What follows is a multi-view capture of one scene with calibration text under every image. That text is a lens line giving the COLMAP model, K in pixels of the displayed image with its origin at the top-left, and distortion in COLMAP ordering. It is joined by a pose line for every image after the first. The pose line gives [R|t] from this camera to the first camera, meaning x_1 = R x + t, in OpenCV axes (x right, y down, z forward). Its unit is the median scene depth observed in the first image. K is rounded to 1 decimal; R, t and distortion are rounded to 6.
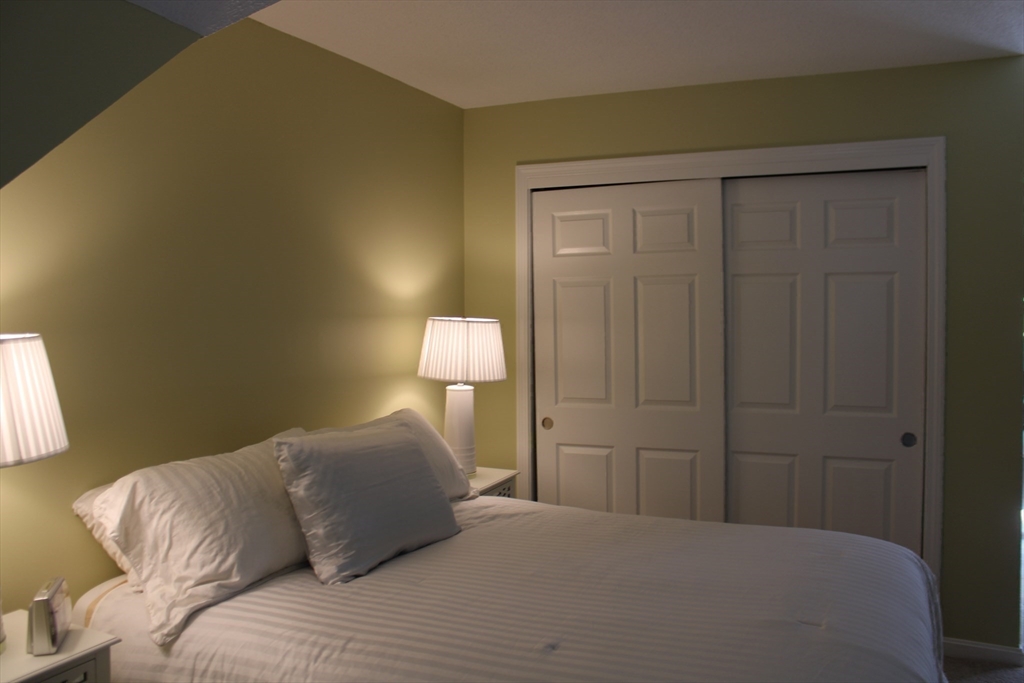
lens RADIAL K [[860.1, 0, 512.0], [0, 860.1, 341.5], [0, 0, 1]] dist [-0.163251, 0.147416]
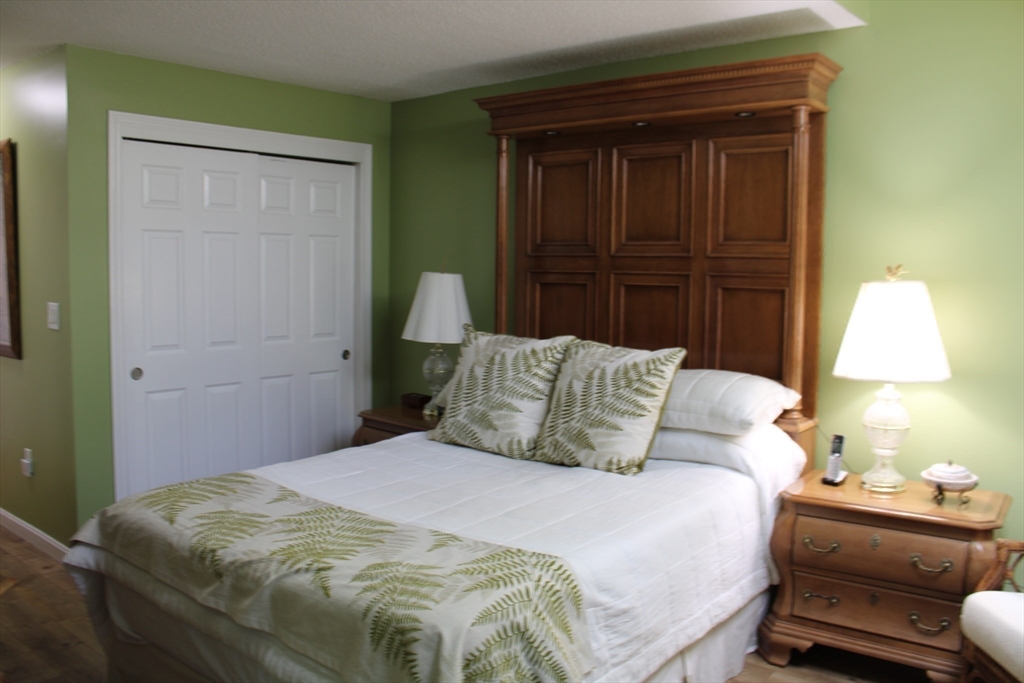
lens RADIAL K [[860.1, 0, 512.0], [0, 860.1, 341.5], [0, 0, 1]] dist [-0.163251, 0.147416]
pose [[0.300375, -0.081148, 0.950363, -0.811972], [0.025686, 0.996701, 0.076986, -0.008841], [-0.953475, 0.001286, 0.301469, 0.290405]]
